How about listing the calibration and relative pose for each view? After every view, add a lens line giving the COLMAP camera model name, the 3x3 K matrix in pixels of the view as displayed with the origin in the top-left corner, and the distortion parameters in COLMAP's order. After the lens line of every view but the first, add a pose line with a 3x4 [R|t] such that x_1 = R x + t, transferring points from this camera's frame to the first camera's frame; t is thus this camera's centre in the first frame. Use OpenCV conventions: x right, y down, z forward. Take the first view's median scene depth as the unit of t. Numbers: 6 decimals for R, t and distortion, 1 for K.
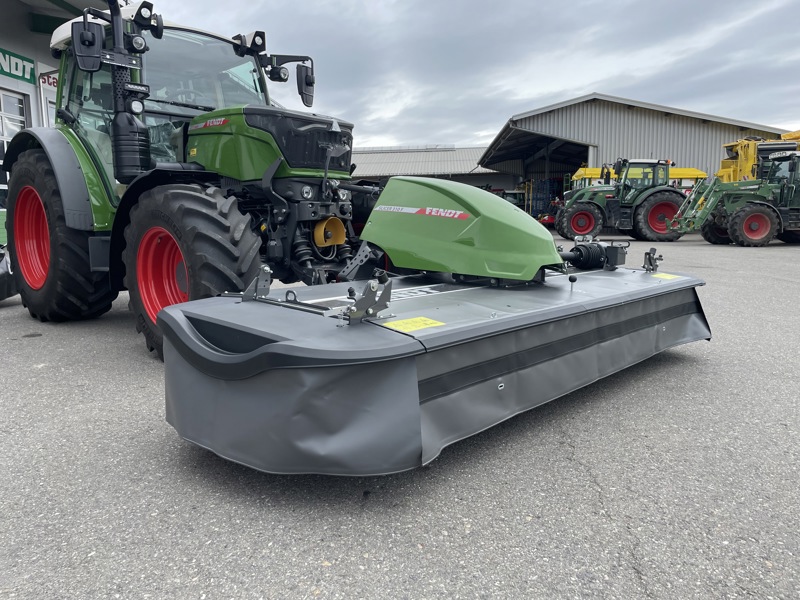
lens RADIAL K [[594.8, 0, 397.5], [0, 594.8, 299.5], [0, 0, 1]] dist [0.086682, -0.107033]
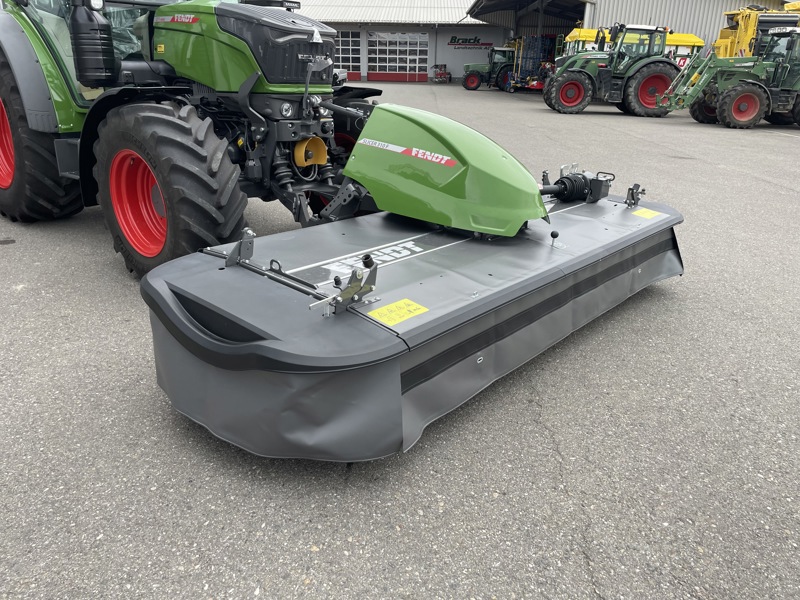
lens RADIAL K [[593.4, 0, 400.0], [0, 593.4, 300.0], [0, 0, 1]] dist [0.082368, -0.099600]
pose [[0.998755, 0.022634, 0.044463, -0.009694], [-0.032029, 0.974165, 0.223554, -0.133095], [-0.038255, -0.224700, 0.973677, 0.003969]]
